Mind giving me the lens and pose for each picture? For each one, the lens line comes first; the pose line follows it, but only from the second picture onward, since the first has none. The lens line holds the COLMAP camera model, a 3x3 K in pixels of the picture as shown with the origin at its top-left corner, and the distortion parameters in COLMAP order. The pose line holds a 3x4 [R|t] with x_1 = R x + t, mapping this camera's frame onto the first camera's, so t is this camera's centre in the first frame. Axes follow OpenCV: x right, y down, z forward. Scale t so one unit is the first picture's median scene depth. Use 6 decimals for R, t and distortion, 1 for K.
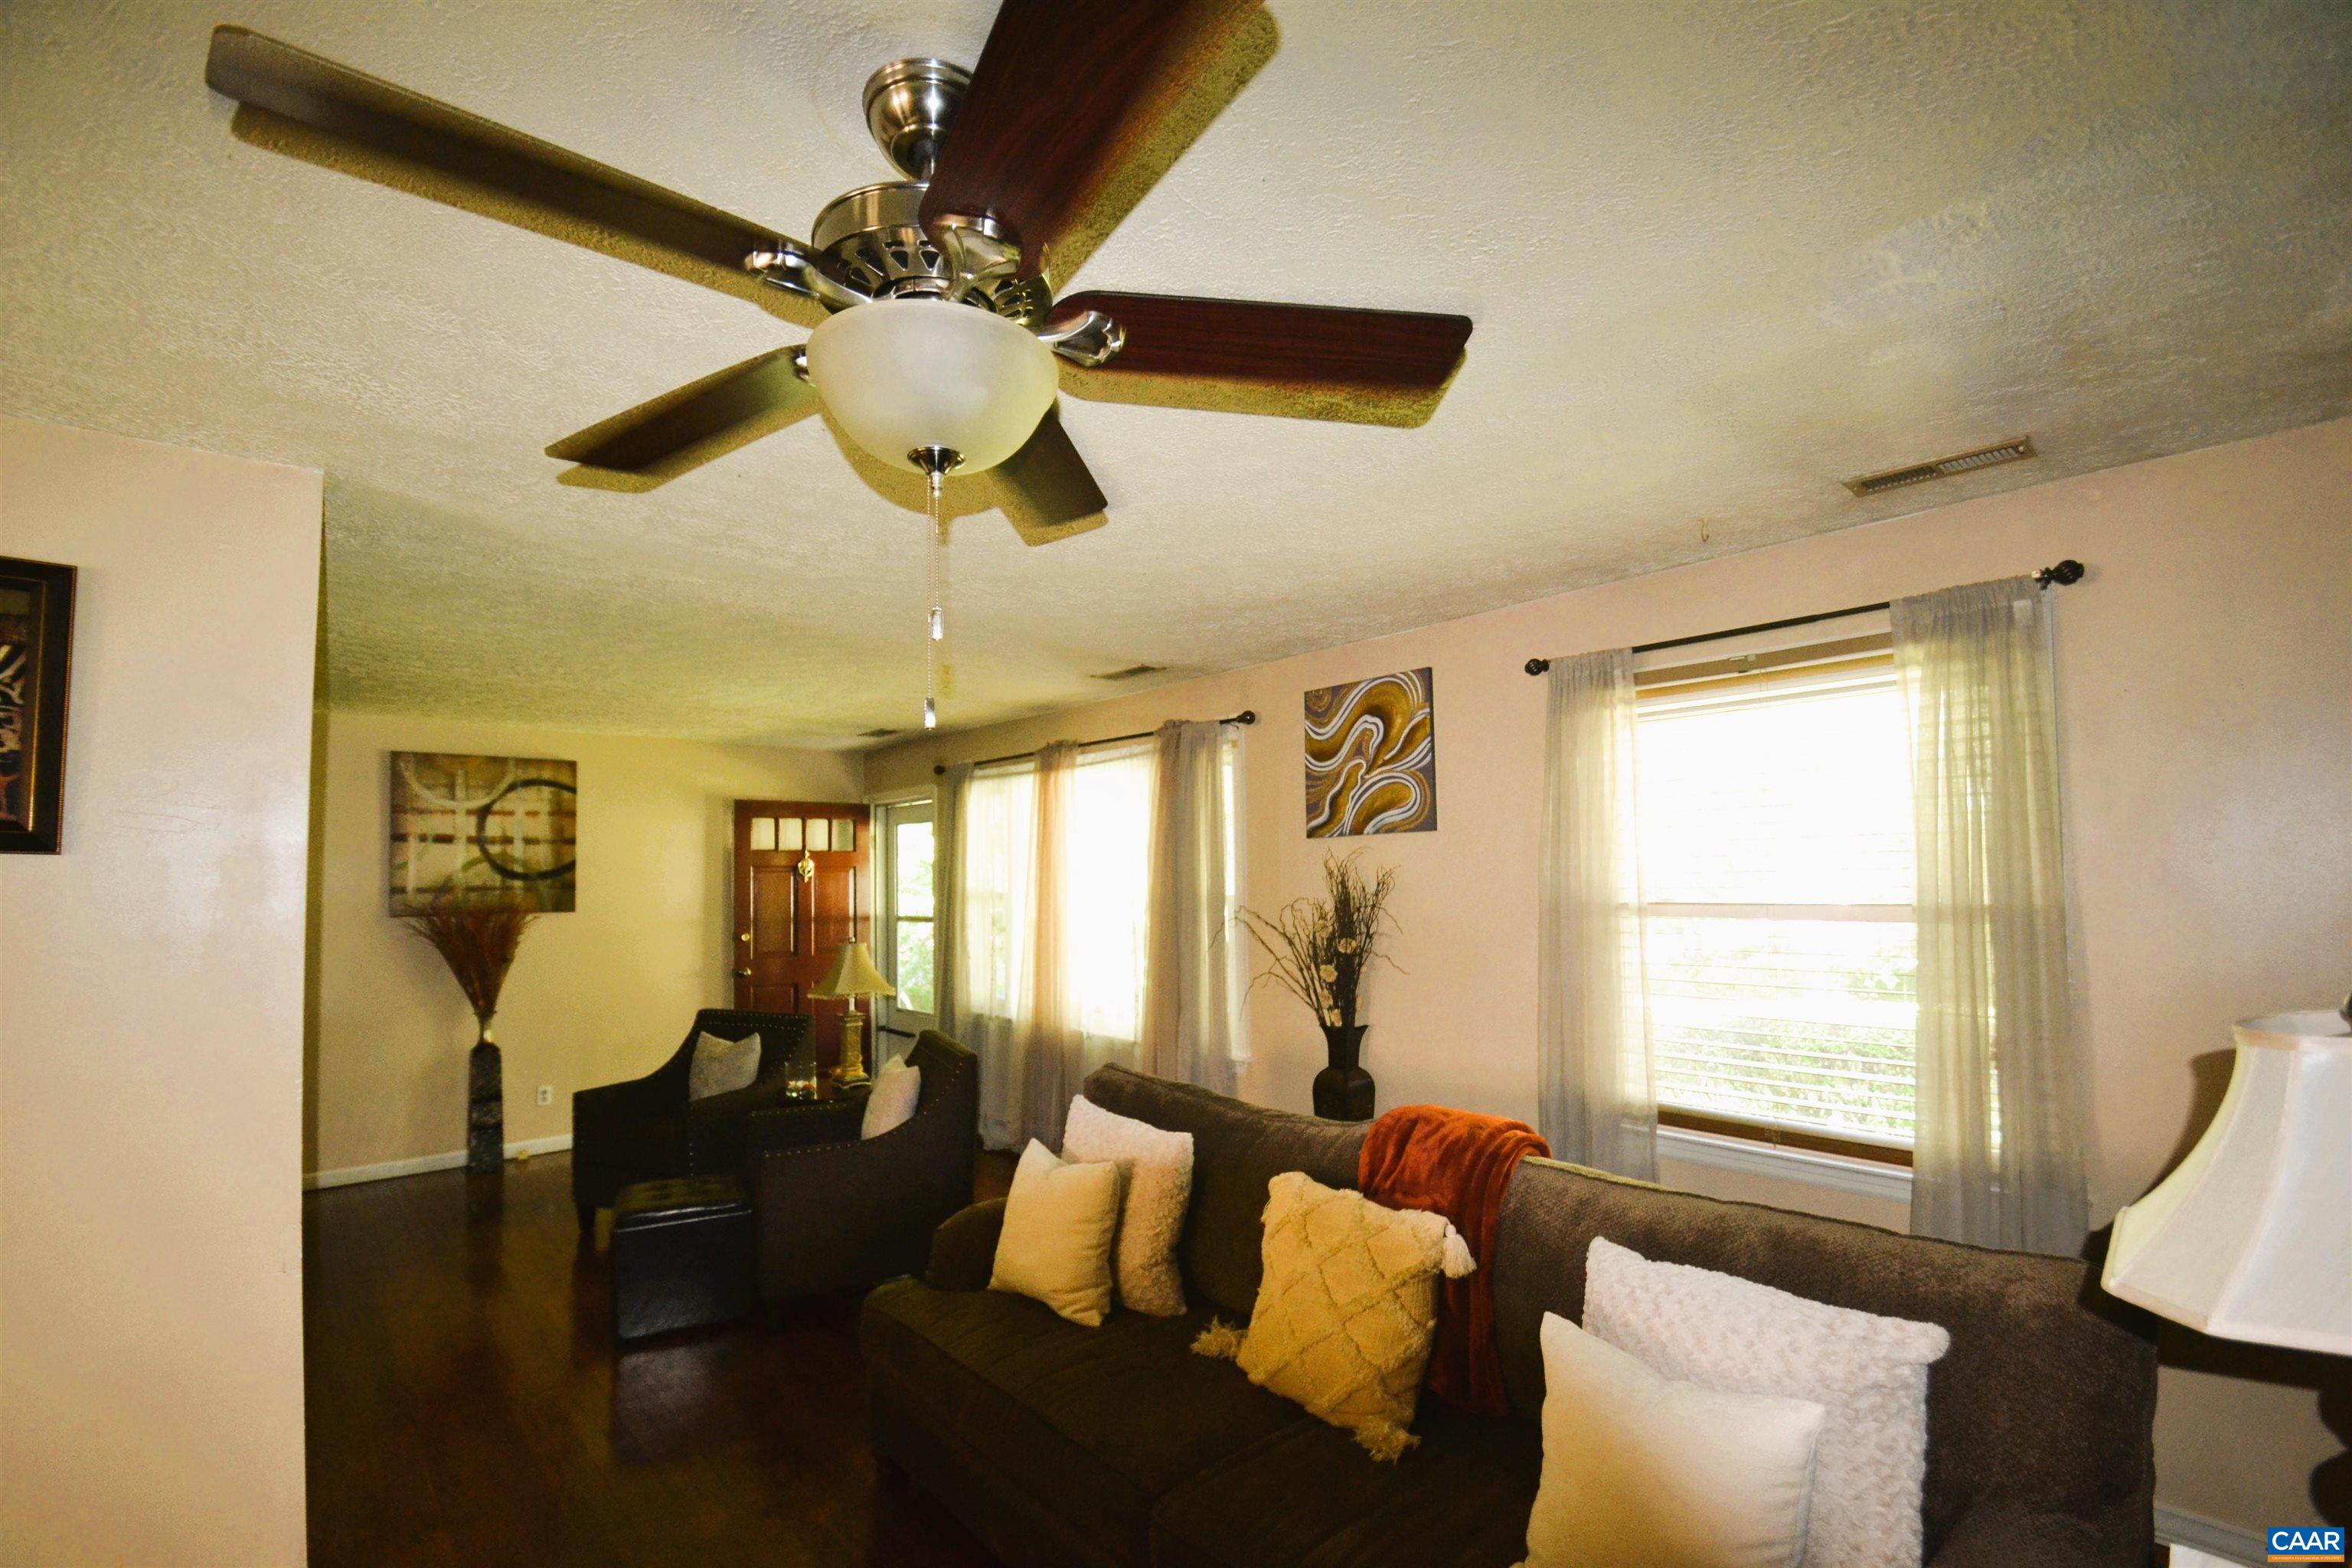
lens RADIAL K [[1048.4, 0, 1156.2], [0, 1048.4, 841.9], [0, 0, 1]] dist [0.017585, -0.020120]
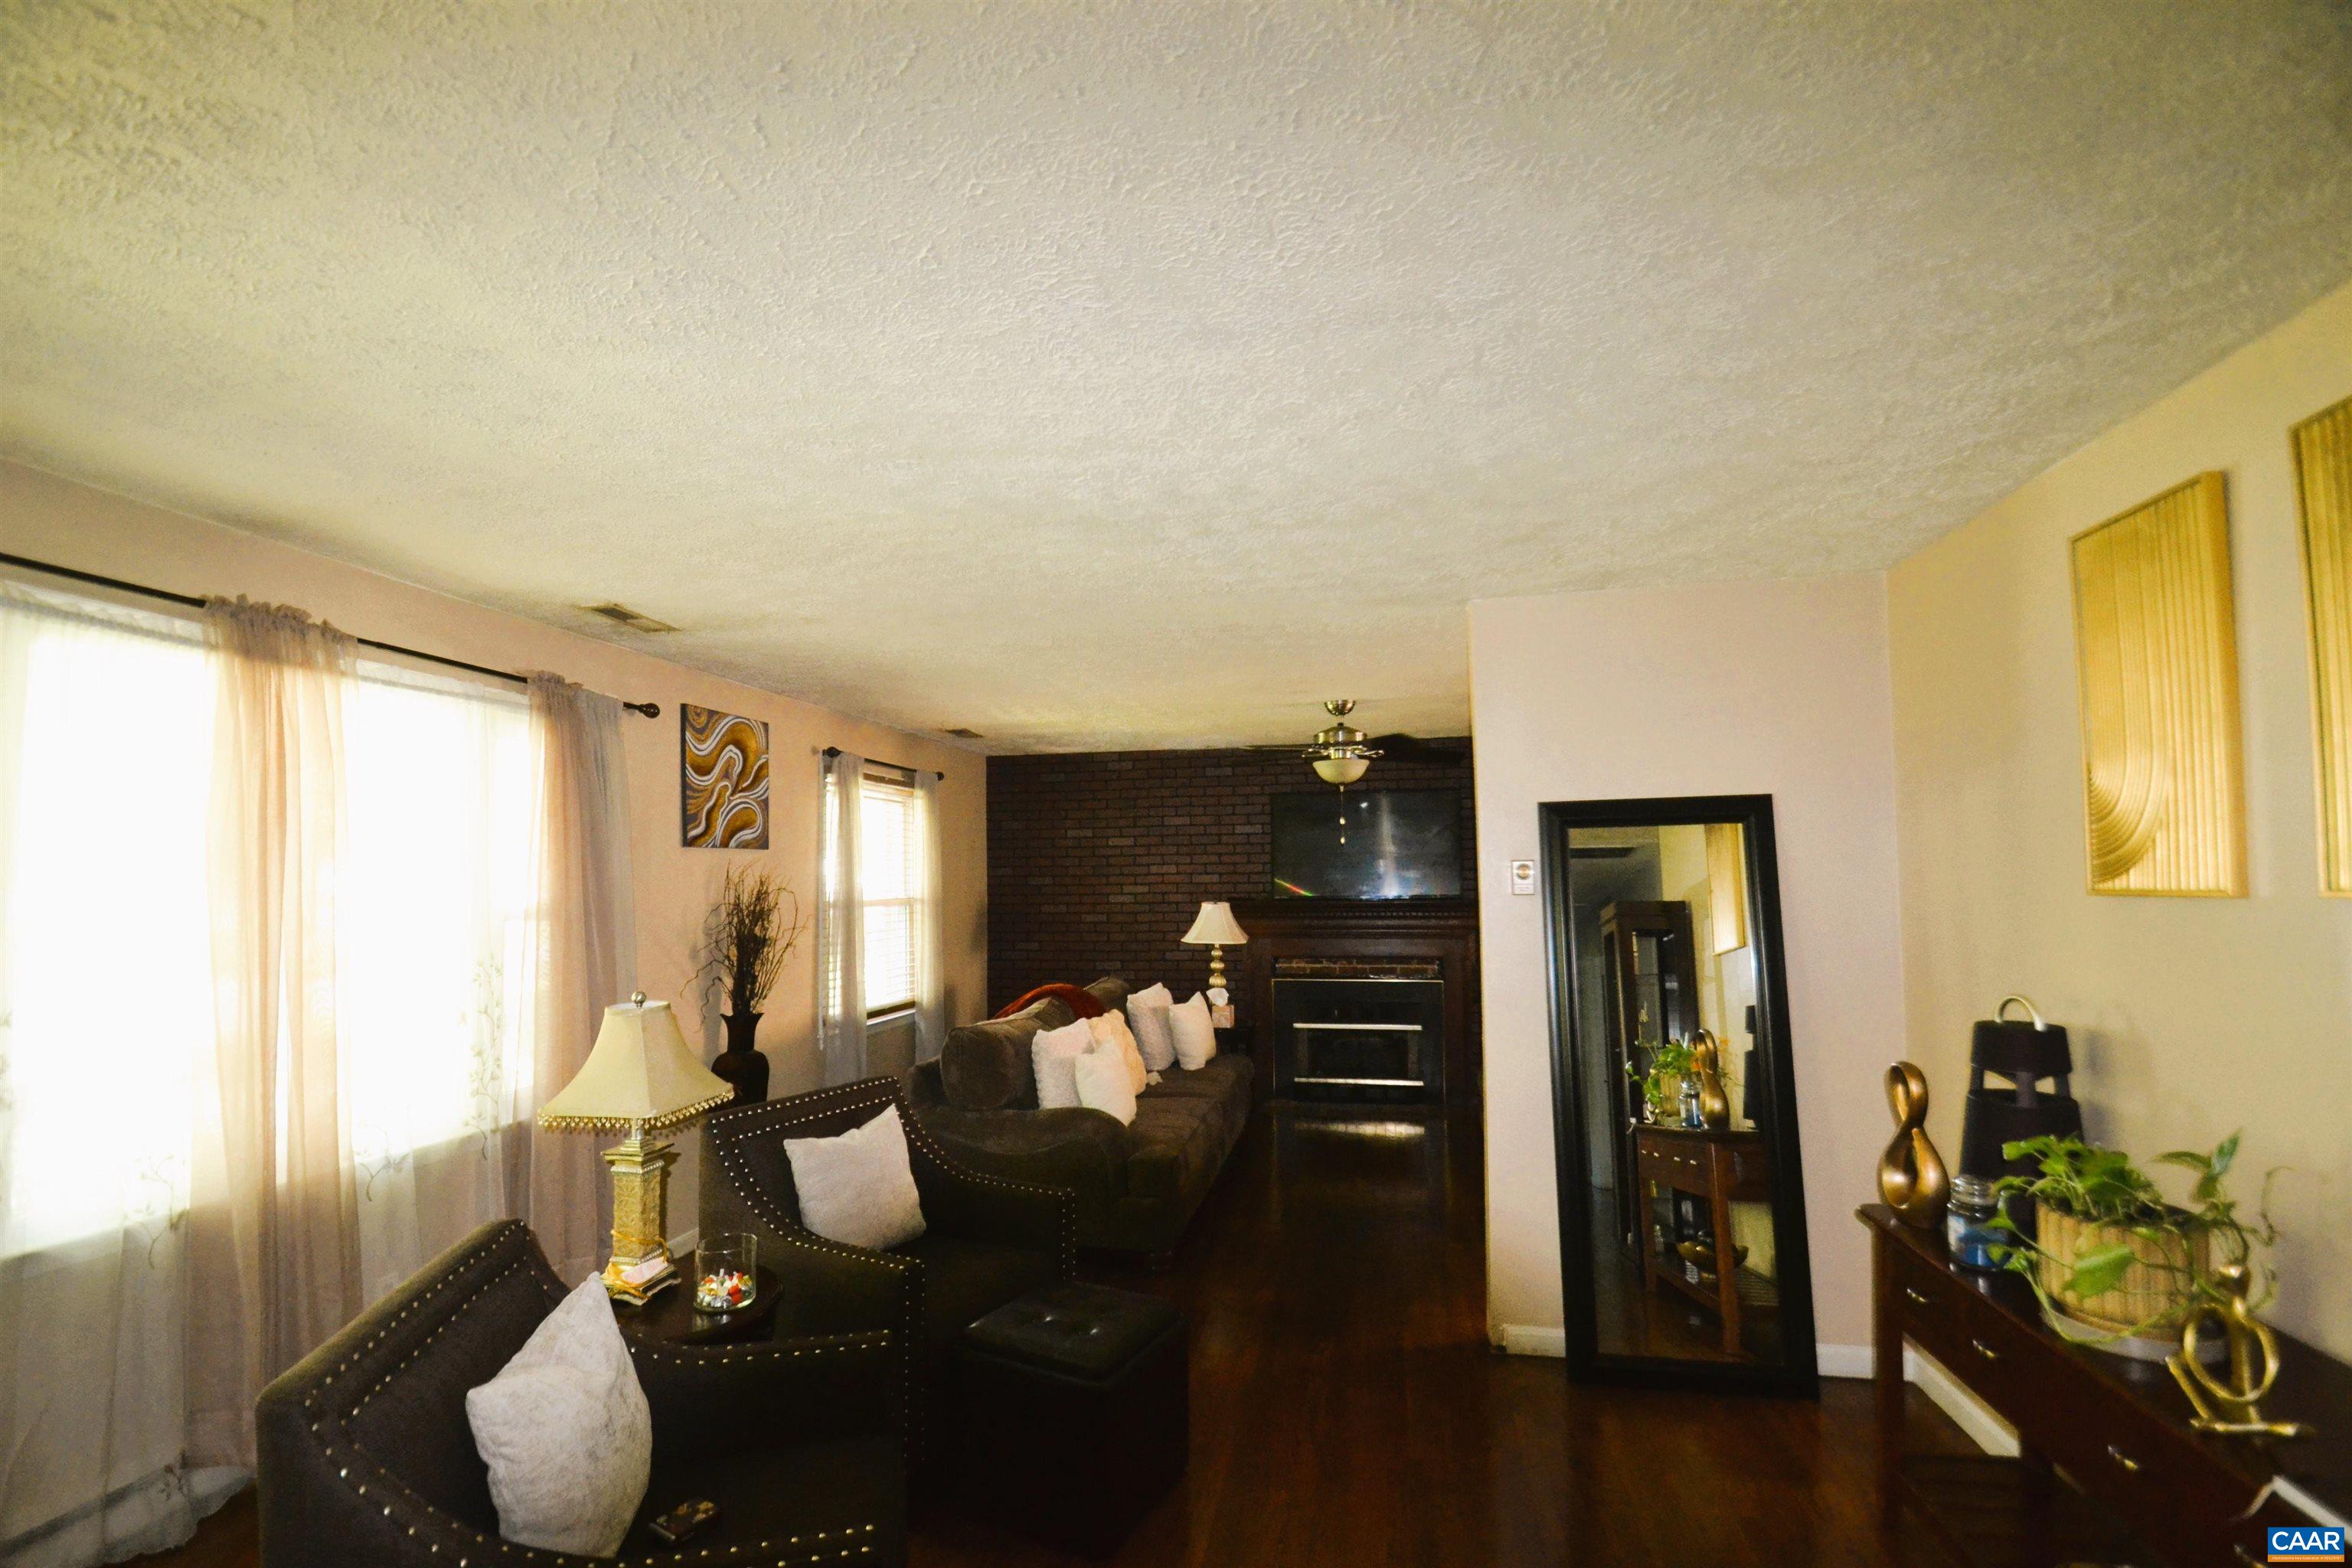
lens RADIAL K [[1048.4, 0, 1156.2], [0, 1048.4, 841.9], [0, 0, 1]] dist [0.017585, -0.020120]
pose [[-0.599823, 0.049728, 0.798586, -0.688646], [-0.010450, 0.997495, -0.069963, 0.042584], [-0.800064, -0.050310, -0.597801, 0.905018]]
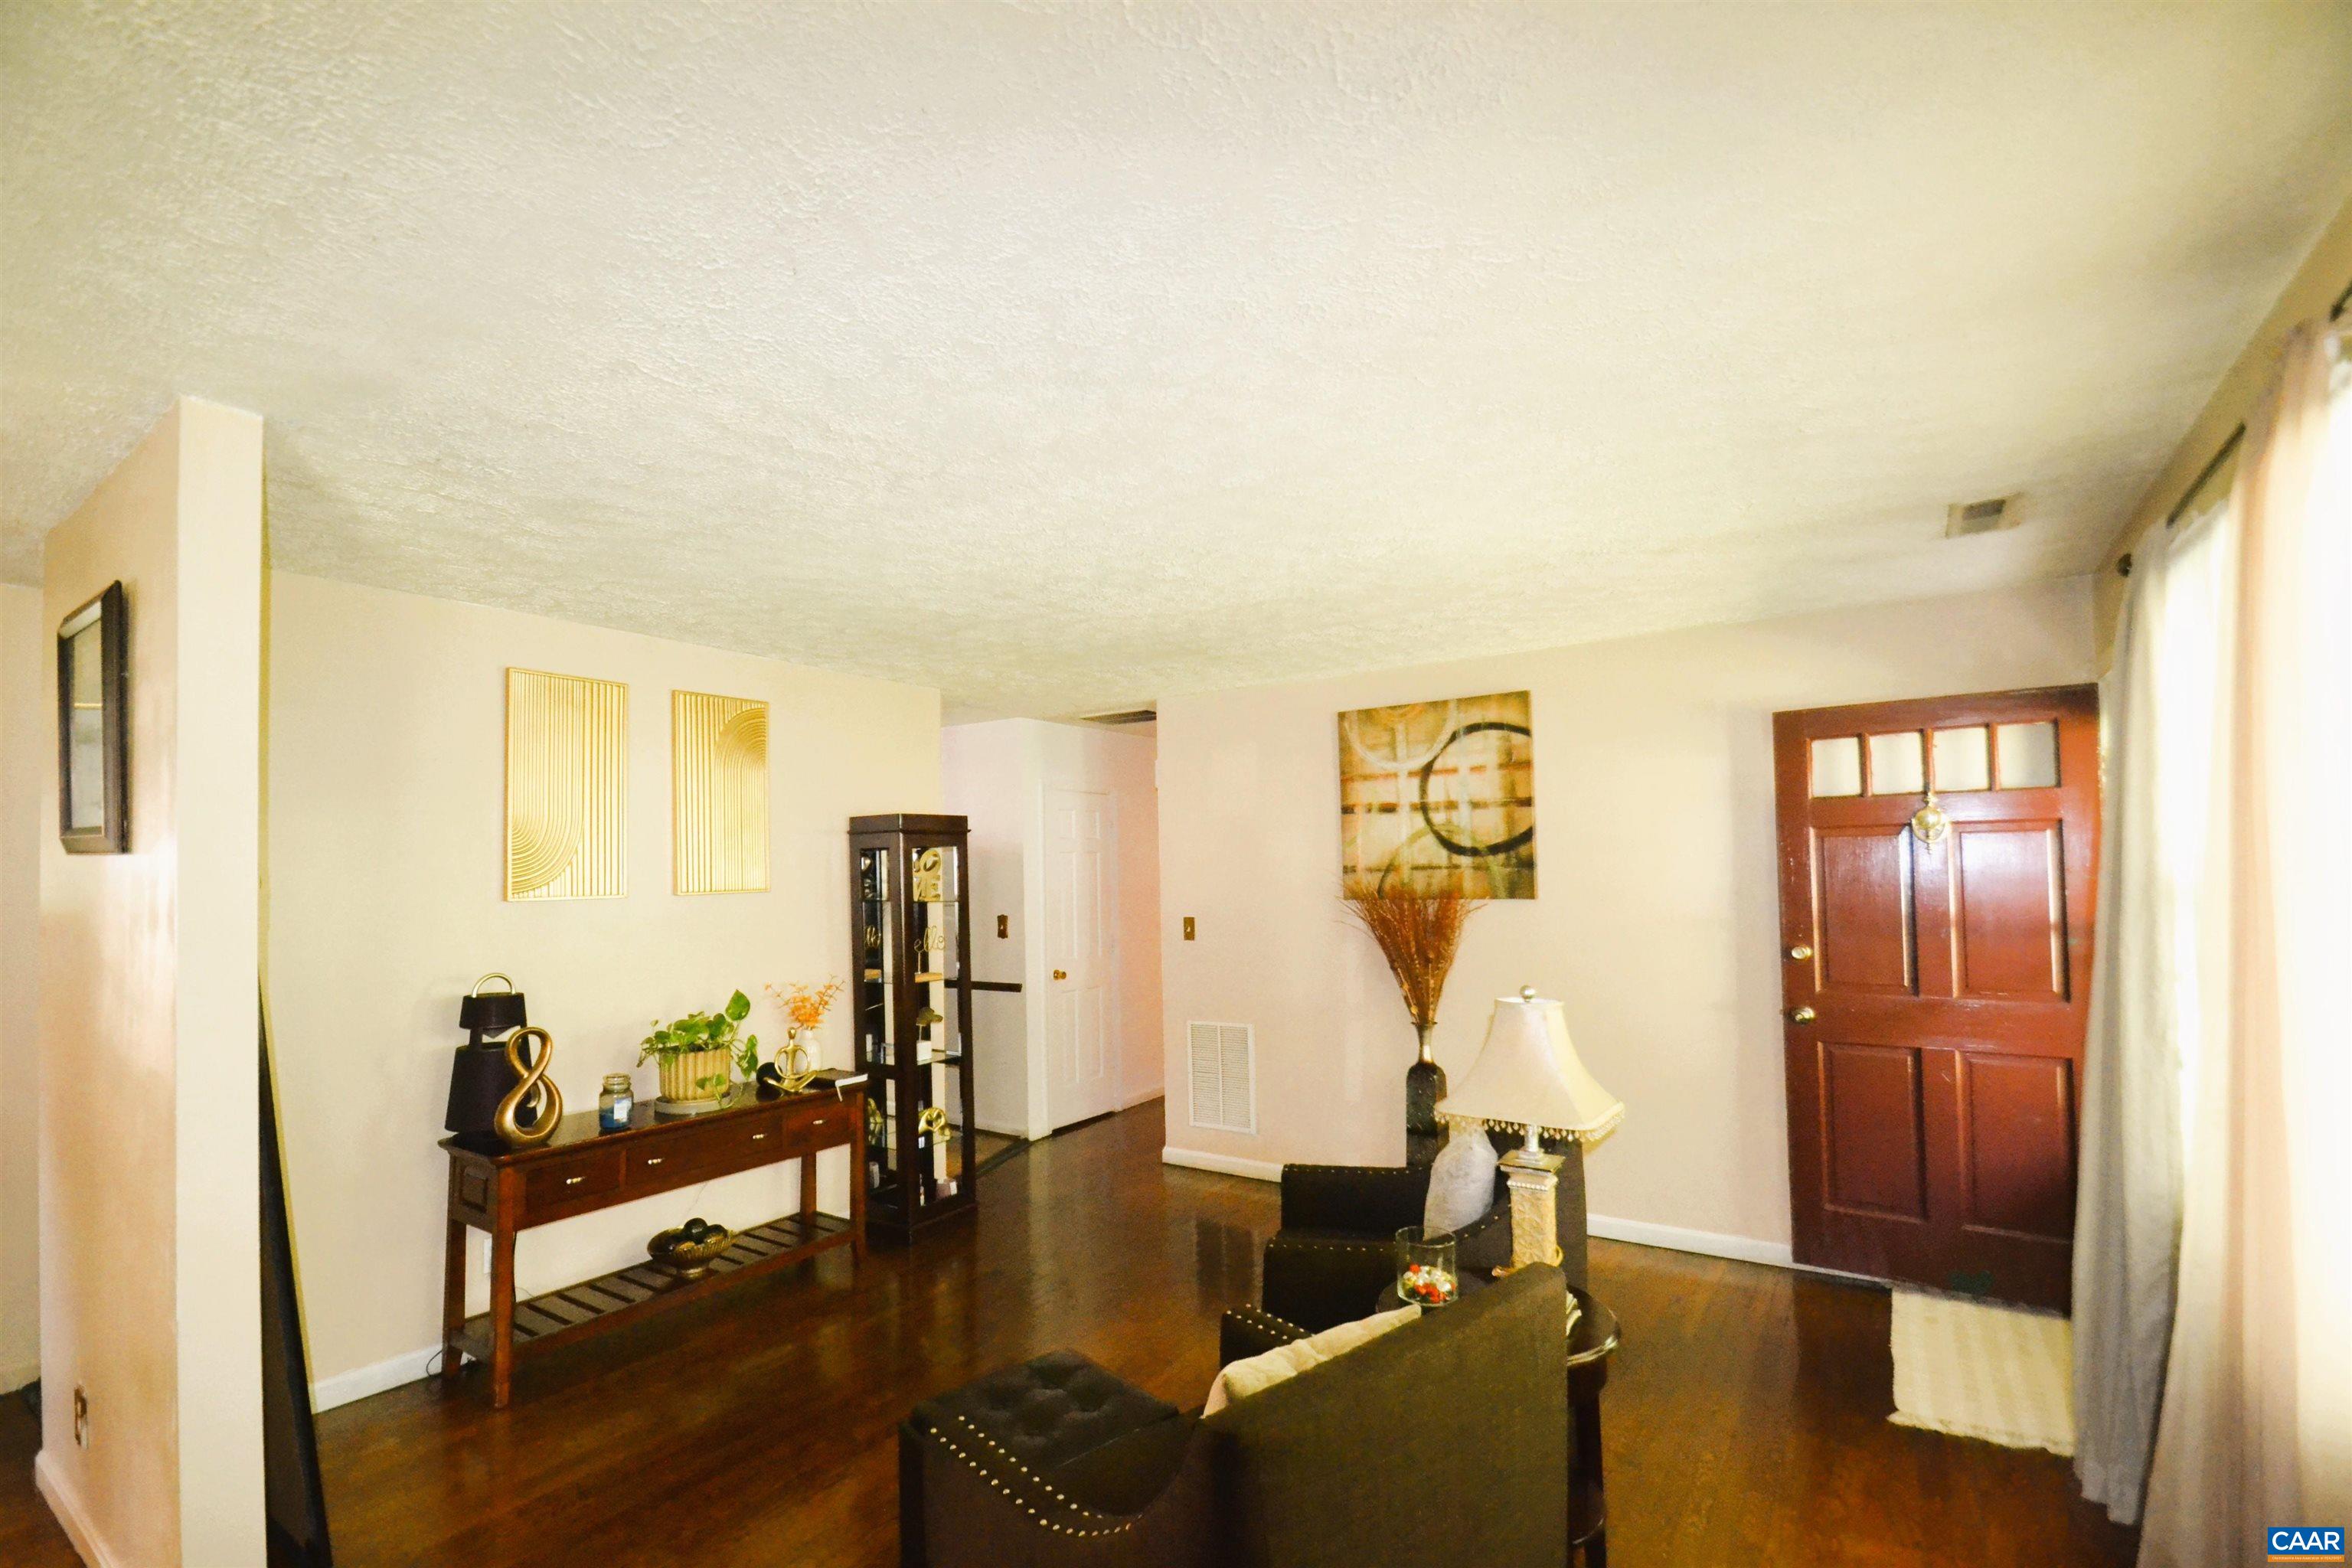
lens RADIAL K [[1048.4, 0, 1156.2], [0, 1048.4, 841.9], [0, 0, 1]] dist [0.017585, -0.020120]
pose [[0.247178, -0.018865, -0.968786, 0.085907], [0.050258, 0.998714, -0.006625, 0.020080], [0.967666, -0.047052, 0.247809, 0.608159]]
